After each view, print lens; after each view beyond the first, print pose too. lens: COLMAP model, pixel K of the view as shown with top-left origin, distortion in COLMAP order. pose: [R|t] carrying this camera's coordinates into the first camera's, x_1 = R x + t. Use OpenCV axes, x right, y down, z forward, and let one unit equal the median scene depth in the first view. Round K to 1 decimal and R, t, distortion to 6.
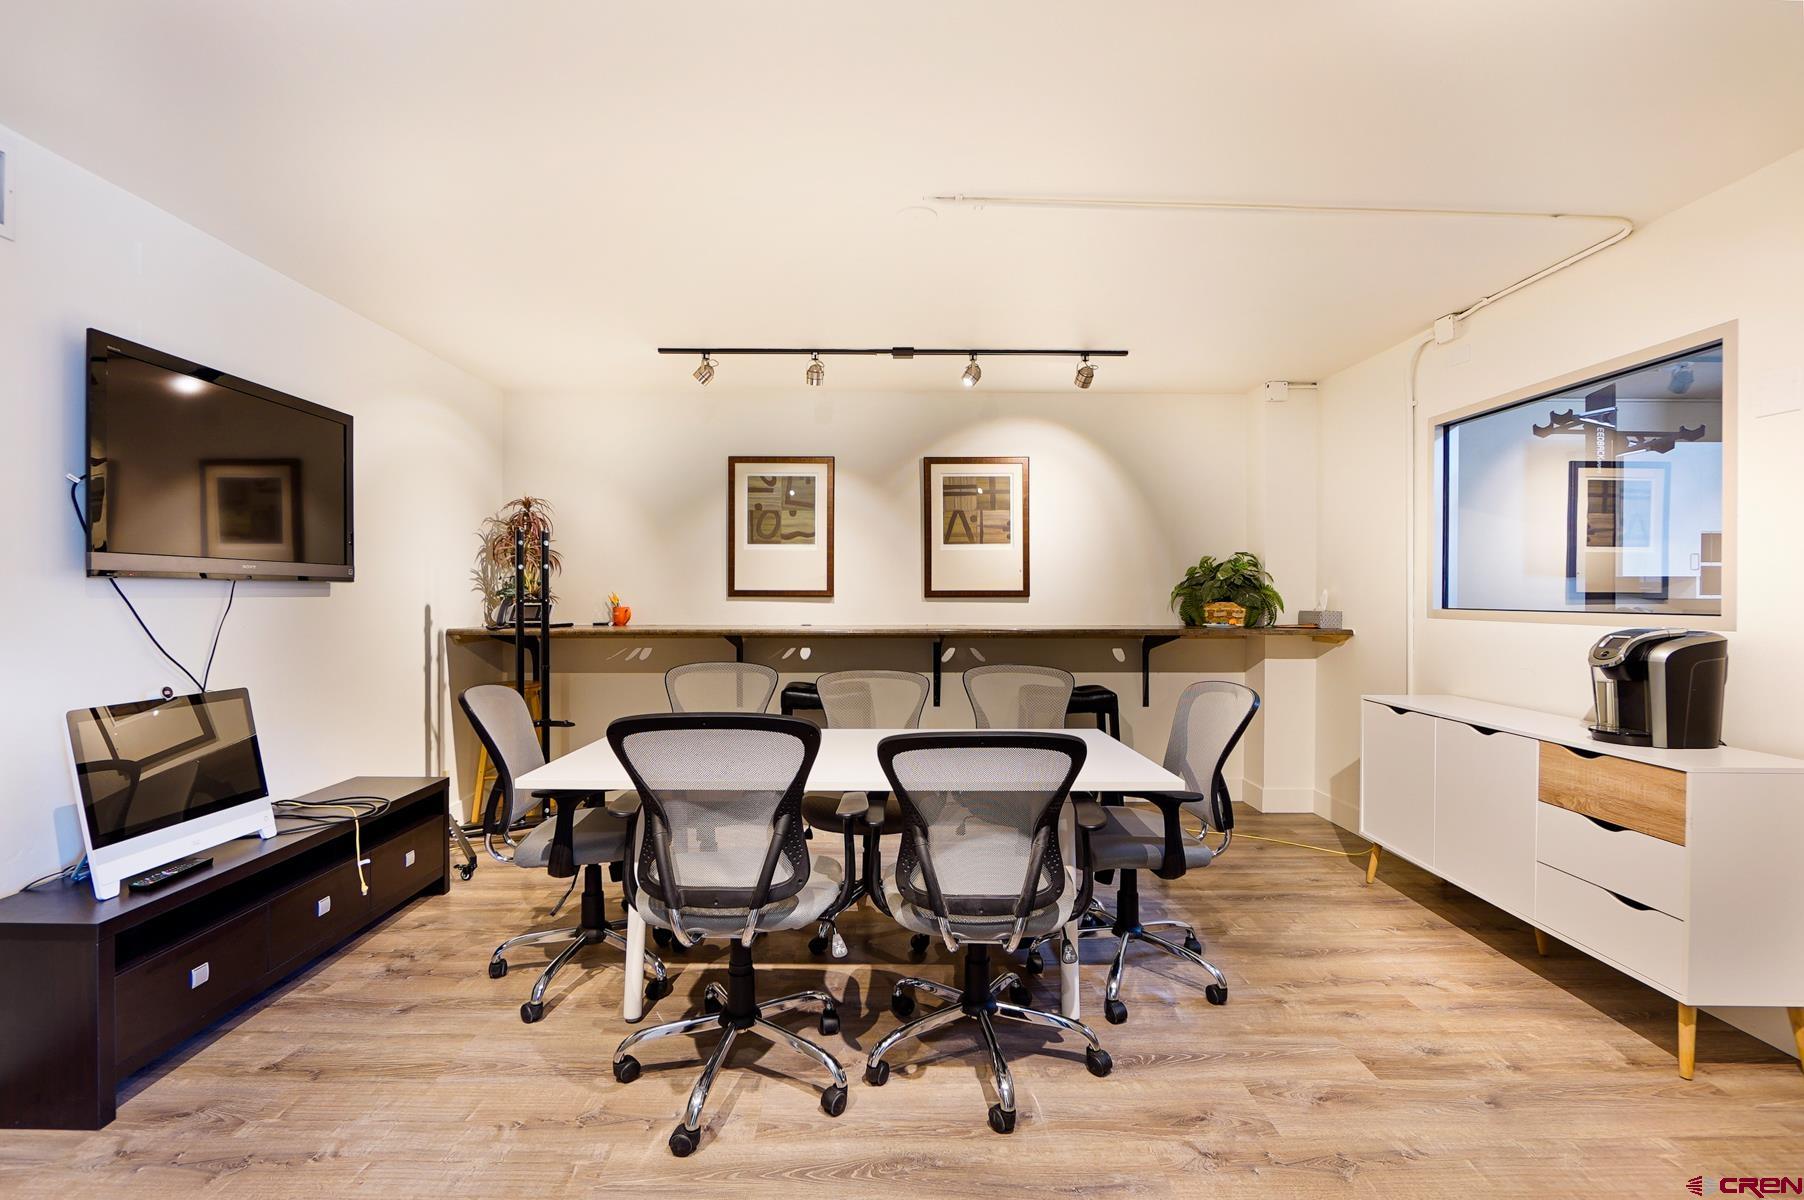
lens RADIAL K [[804.8, 0, 899.4], [0, 804.8, 604.0], [0, 0, 1]] dist [-0.002407, -0.000522]
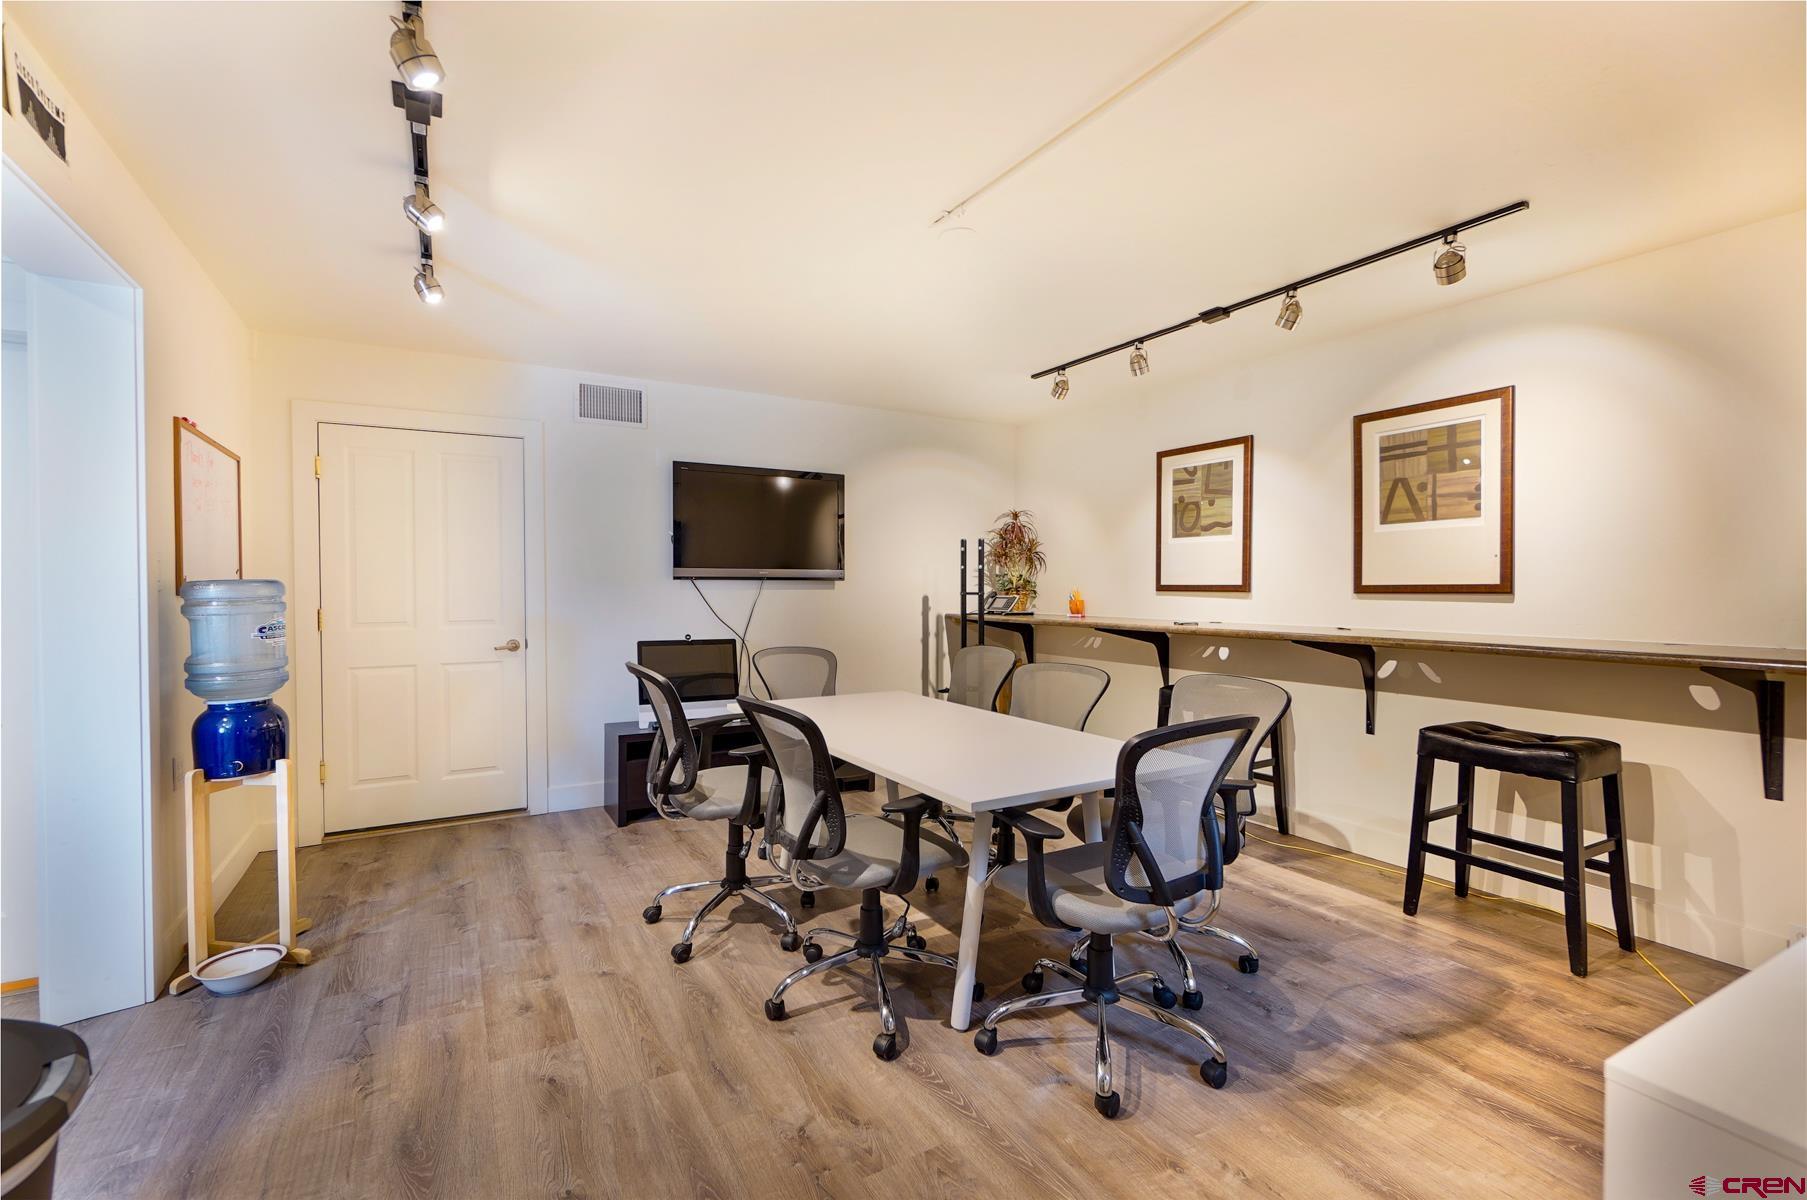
lens RADIAL K [[806.1, 0, 897.0], [0, 806.1, 592.6], [0, 0, 1]] dist [-0.002407, -0.000522]
pose [[0.475447, 0.006782, -0.879718, 0.519169], [-0.013888, 0.999904, 0.000203, -0.003273], [0.879635, 0.012121, 0.475495, 0.233945]]
